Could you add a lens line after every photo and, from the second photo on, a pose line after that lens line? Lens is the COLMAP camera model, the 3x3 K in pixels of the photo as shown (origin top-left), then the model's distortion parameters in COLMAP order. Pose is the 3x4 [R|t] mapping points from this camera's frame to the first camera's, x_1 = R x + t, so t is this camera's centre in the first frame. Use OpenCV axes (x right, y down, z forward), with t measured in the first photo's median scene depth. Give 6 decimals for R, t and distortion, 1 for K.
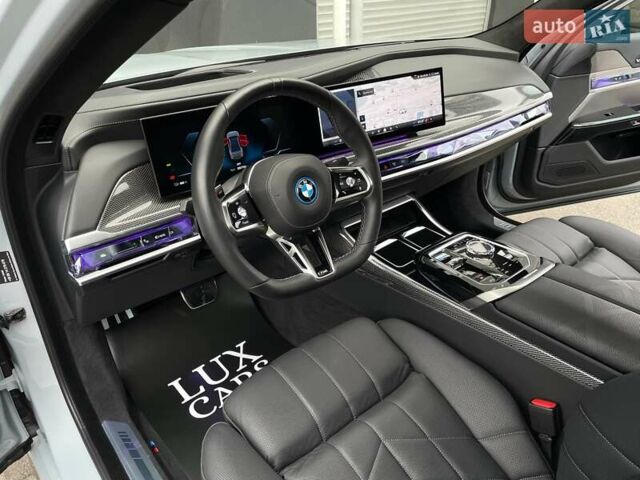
lens RADIAL K [[486.8, 0, 325.3], [0, 486.8, 243.2], [0, 0, 1]] dist [0.088205, -0.099109]
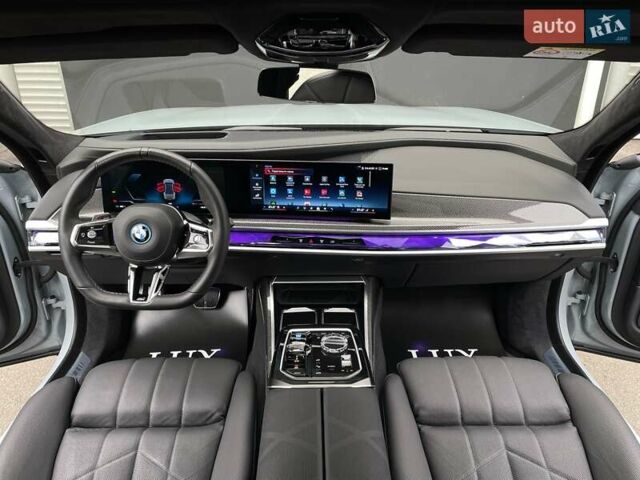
lens RADIAL K [[486.8, 0, 325.3], [0, 486.8, 243.2], [0, 0, 1]] dist [0.088205, -0.099109]
pose [[0.772165, 0.283250, -0.568797, 0.749301], [-0.321949, 0.946143, 0.034103, -0.196462], [0.547822, 0.156790, 0.821771, 0.136241]]
